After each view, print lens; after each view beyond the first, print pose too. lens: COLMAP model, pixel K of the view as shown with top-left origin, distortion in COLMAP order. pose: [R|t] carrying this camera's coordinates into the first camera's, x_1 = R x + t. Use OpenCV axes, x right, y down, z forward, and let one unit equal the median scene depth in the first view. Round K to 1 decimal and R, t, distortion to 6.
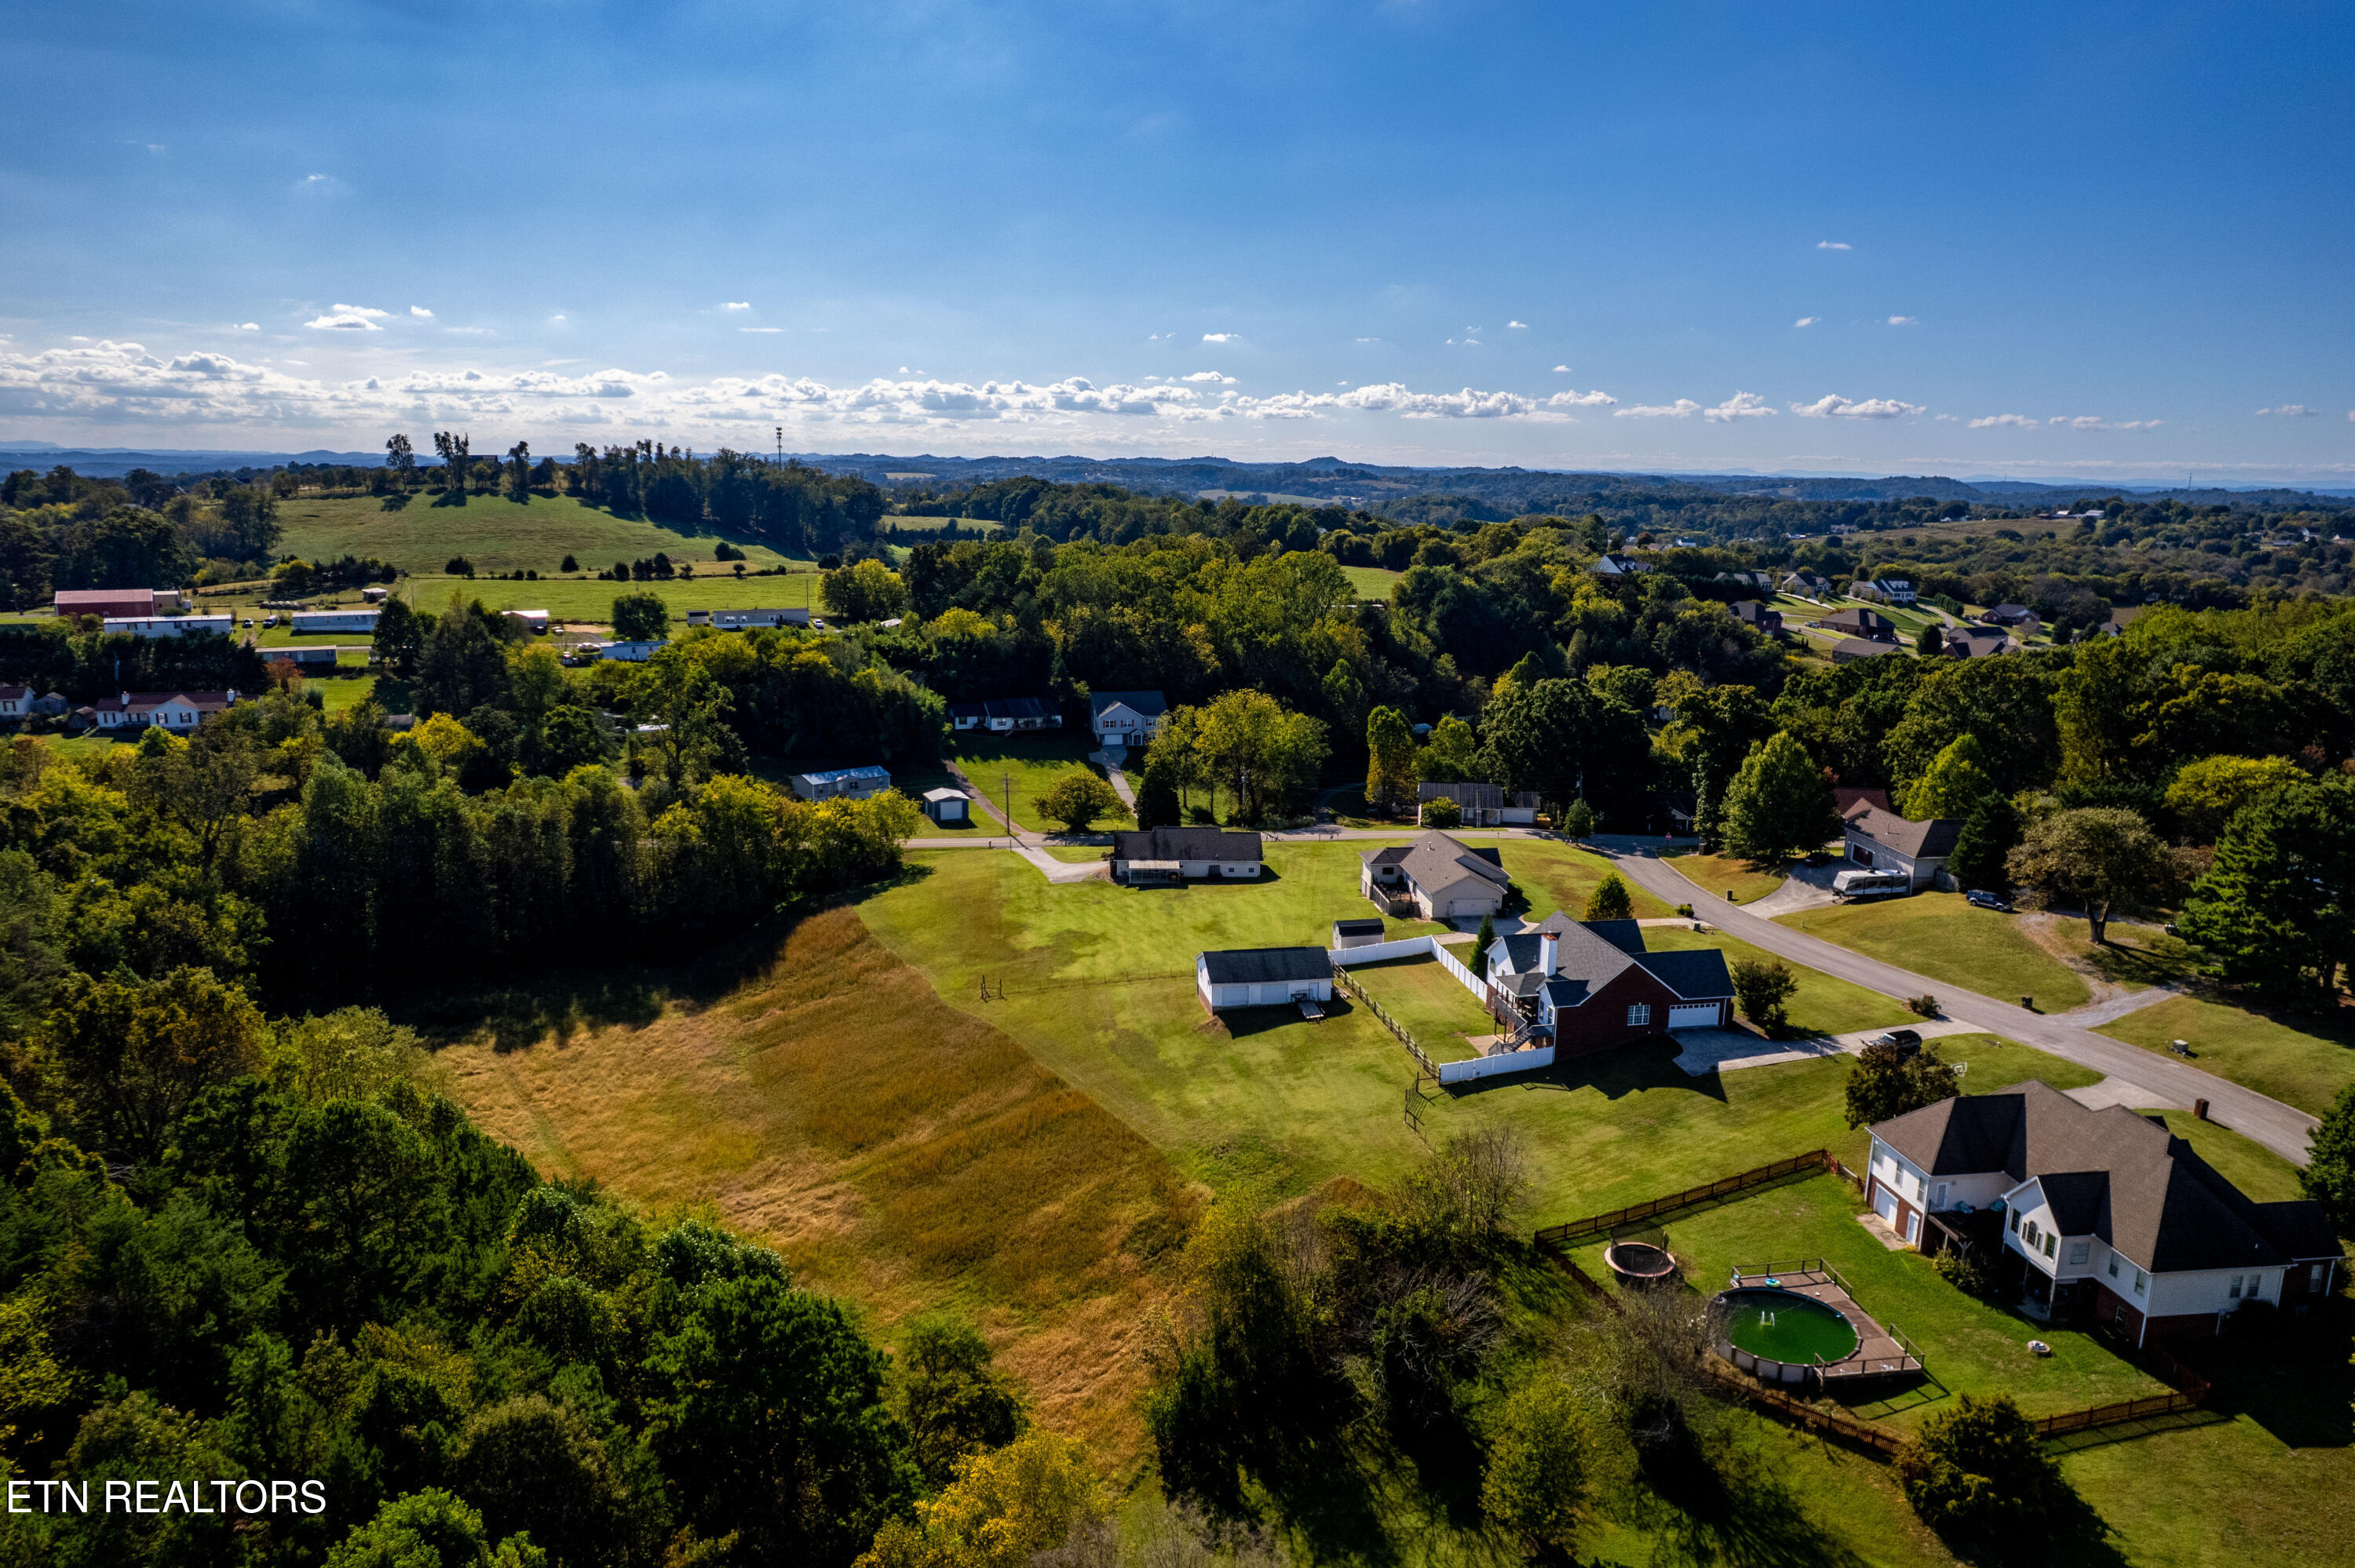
lens RADIAL K [[1574.9, 0, 1177.5], [0, 1574.9, 784.0], [0, 0, 1]] dist [-0.042539, 0.000218]
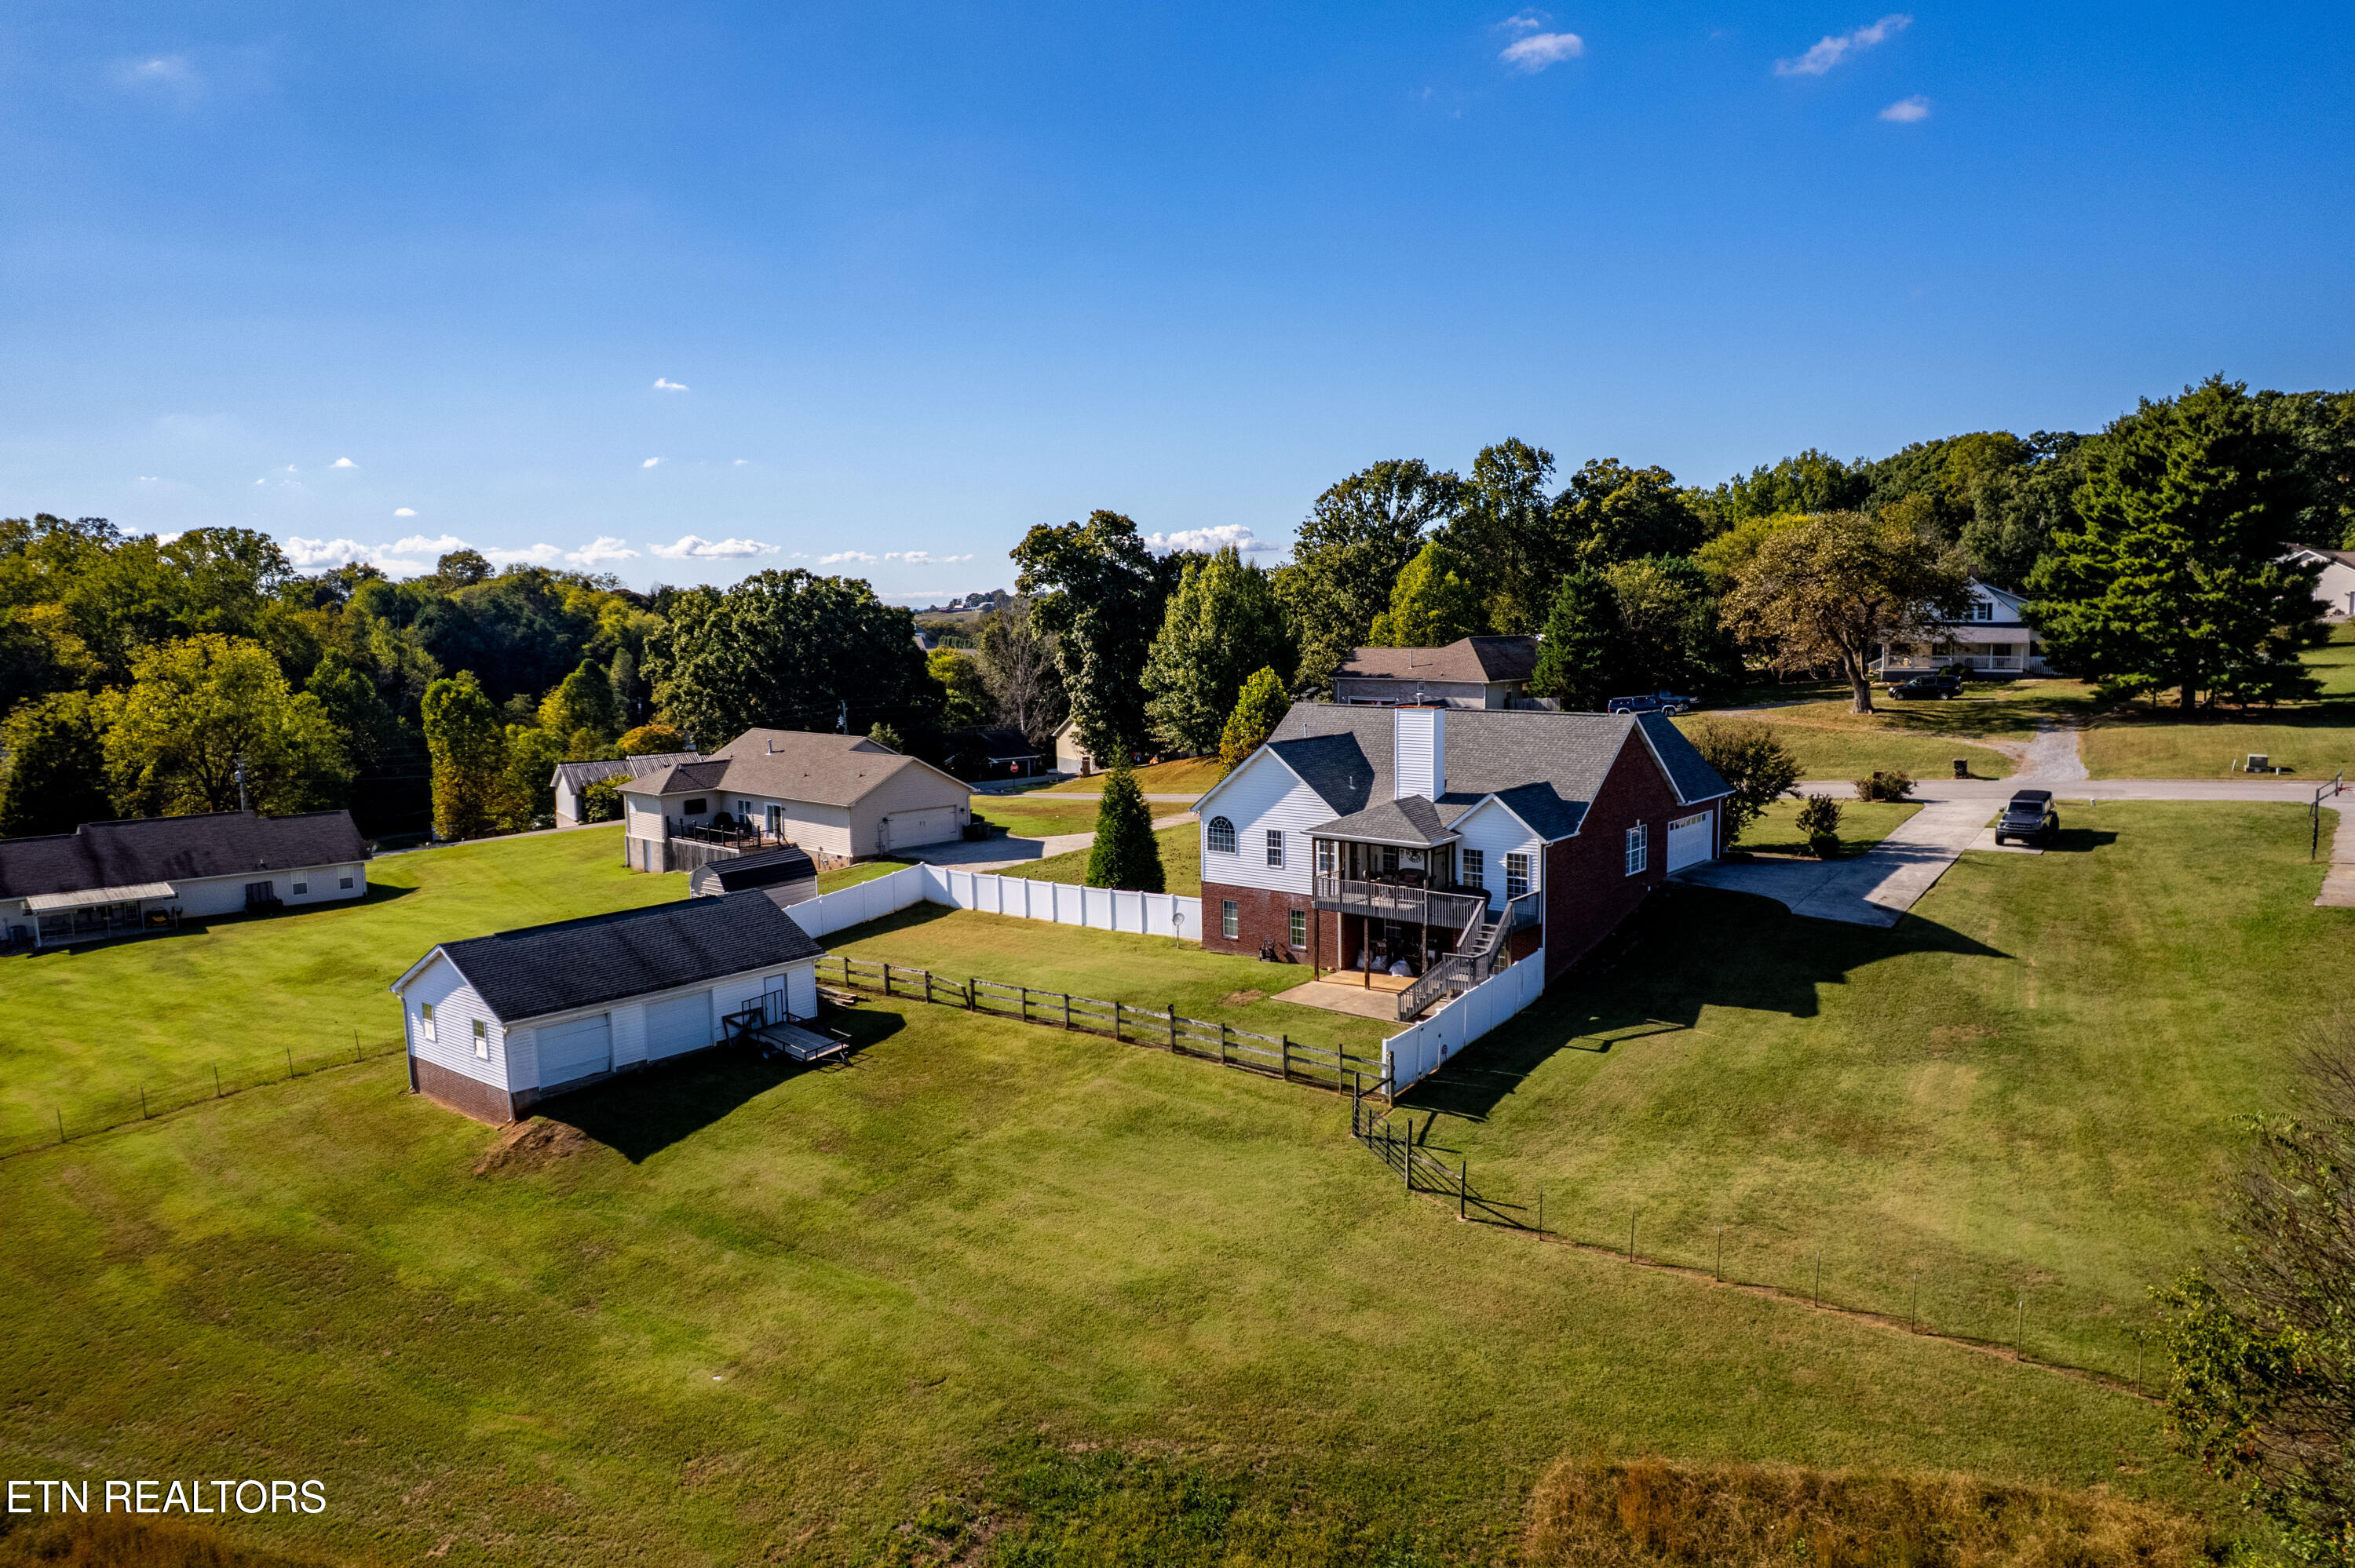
lens RADIAL K [[1574.9, 0, 1177.5], [0, 1574.9, 784.0], [0, 0, 1]] dist [-0.042539, 0.000218]
pose [[0.770676, -0.096636, 0.629857, -0.035913], [0.157187, 0.986720, -0.040941, 0.059031], [-0.617536, 0.130558, 0.775631, 0.343079]]
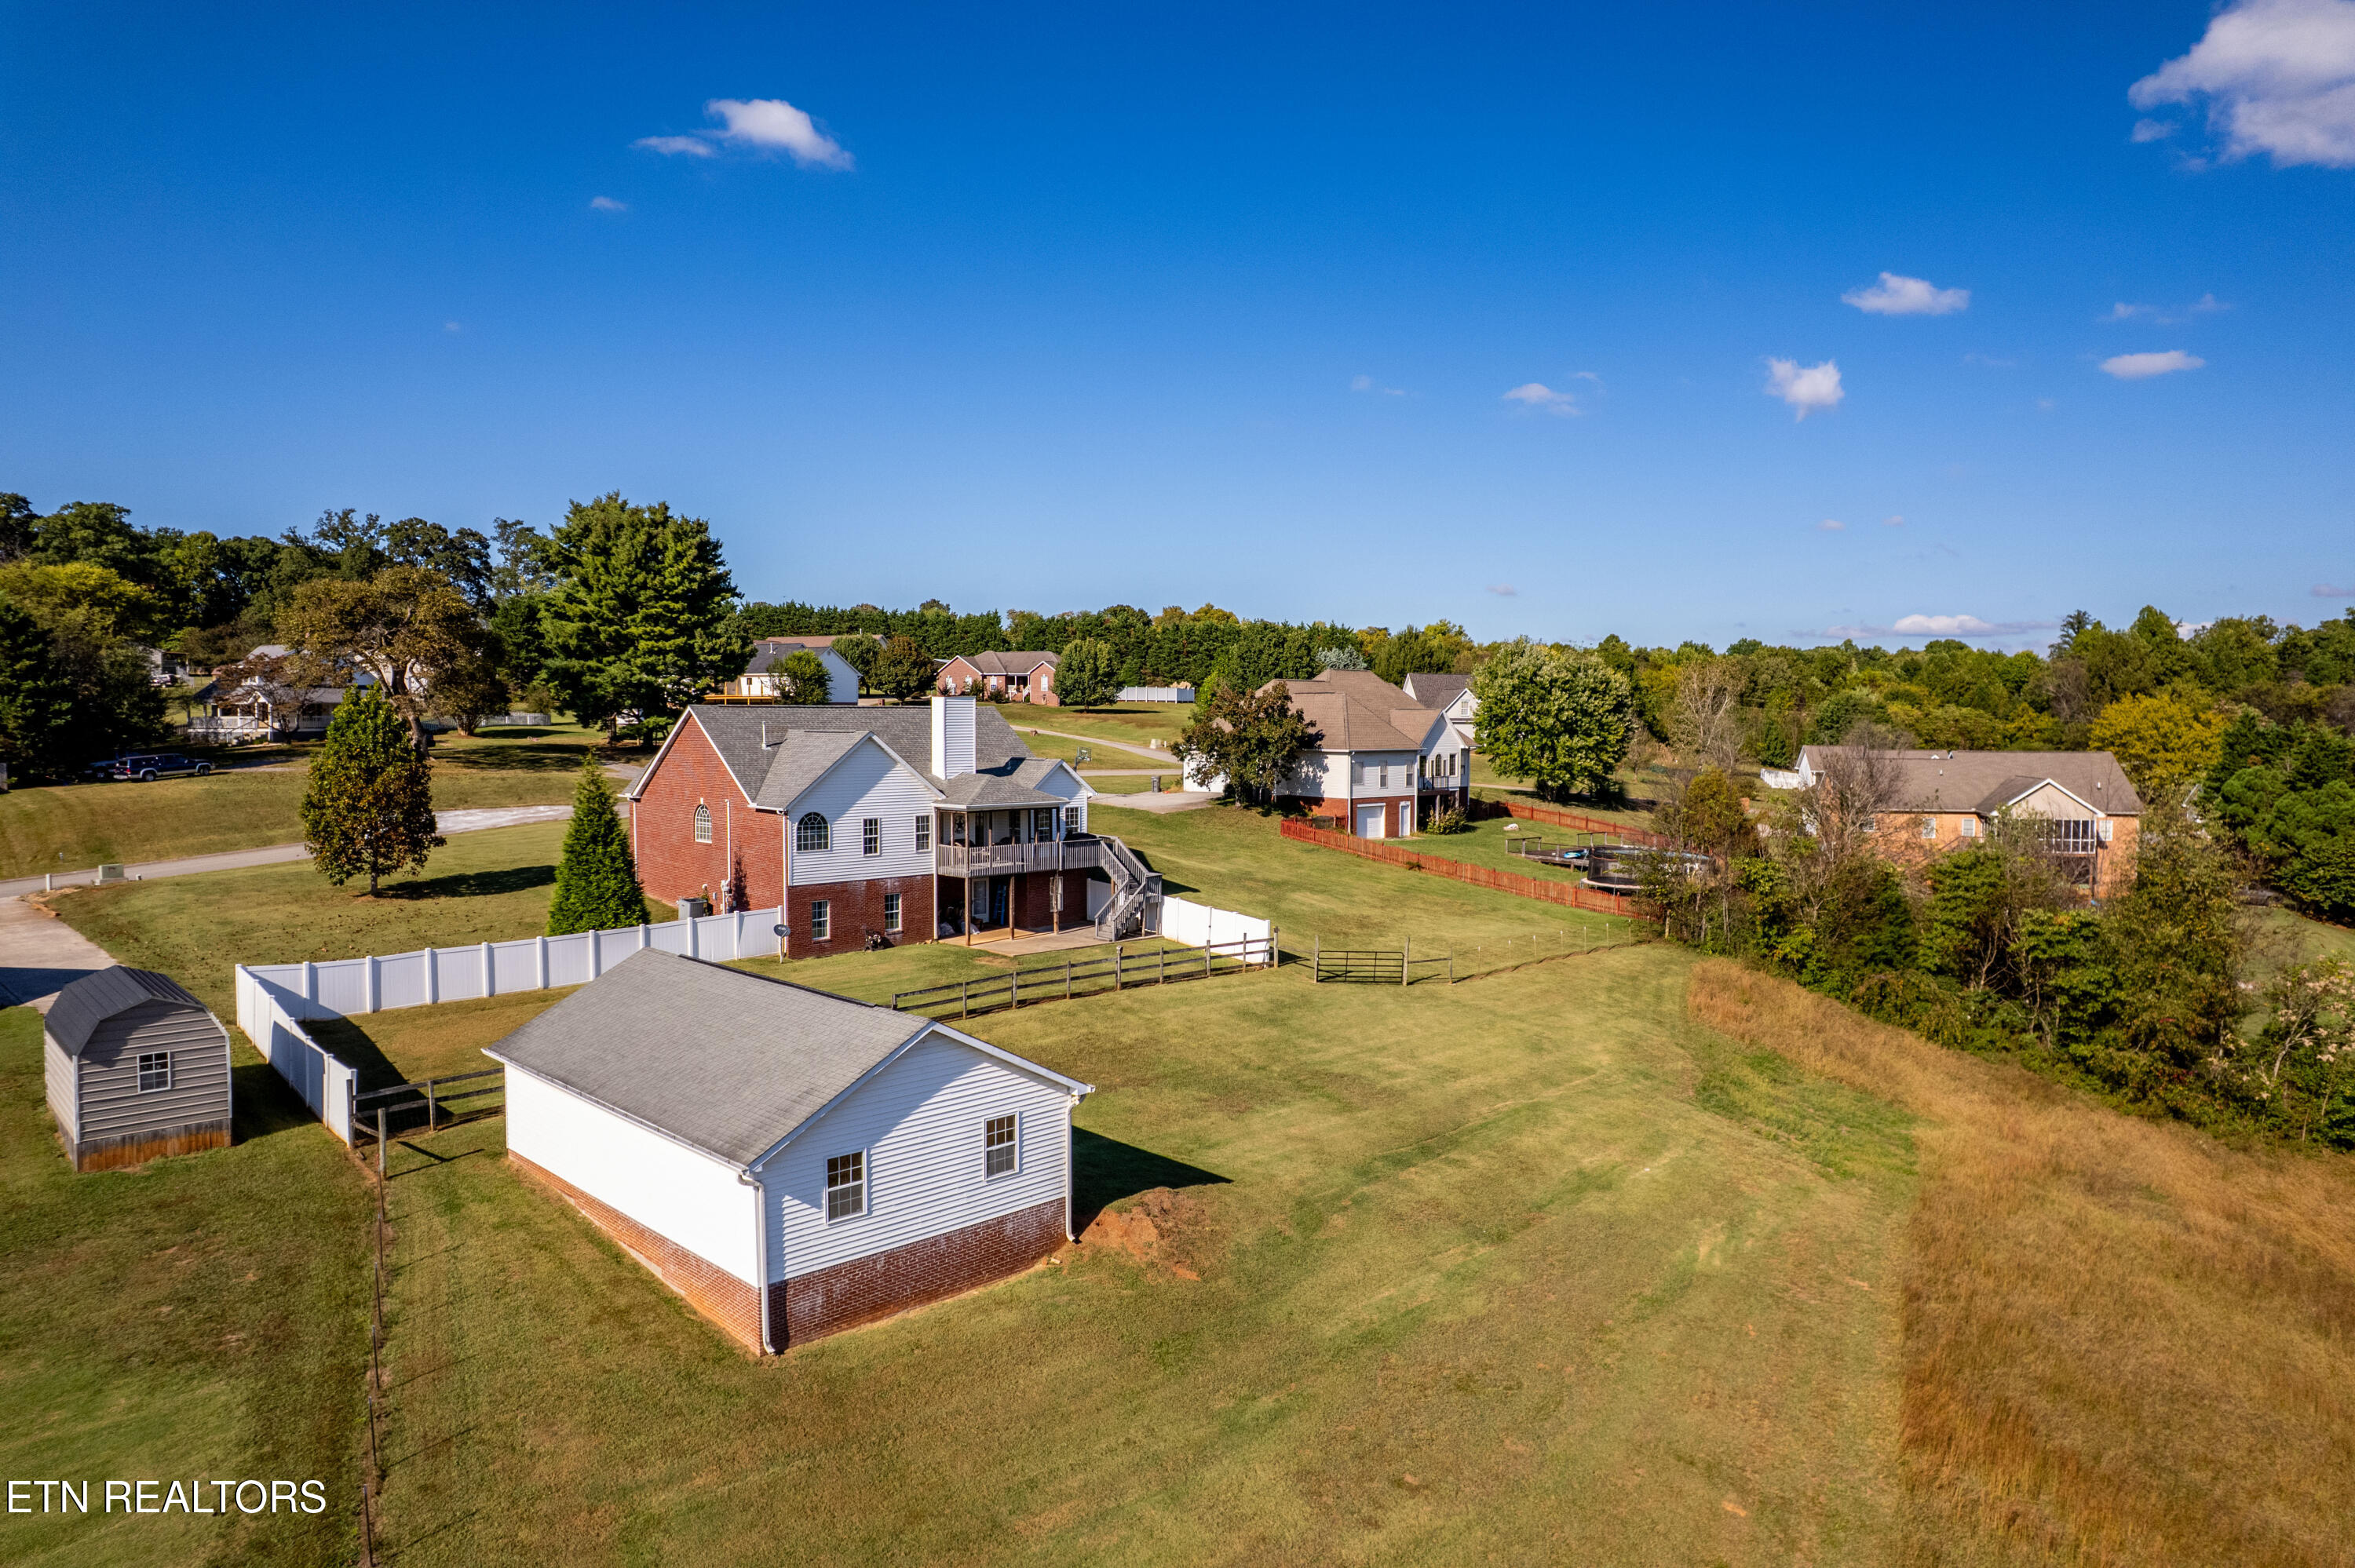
lens RADIAL K [[1511.2, 0, 1177.5], [0, 1511.2, 784.0], [0, 0, 1]] dist [-0.058292, 0.031604]
pose [[-0.567702, -0.049971, 0.821716, -0.081427], [0.162278, 0.971778, 0.171211, 0.027065], [-0.807081, 0.230543, -0.543571, 0.568616]]
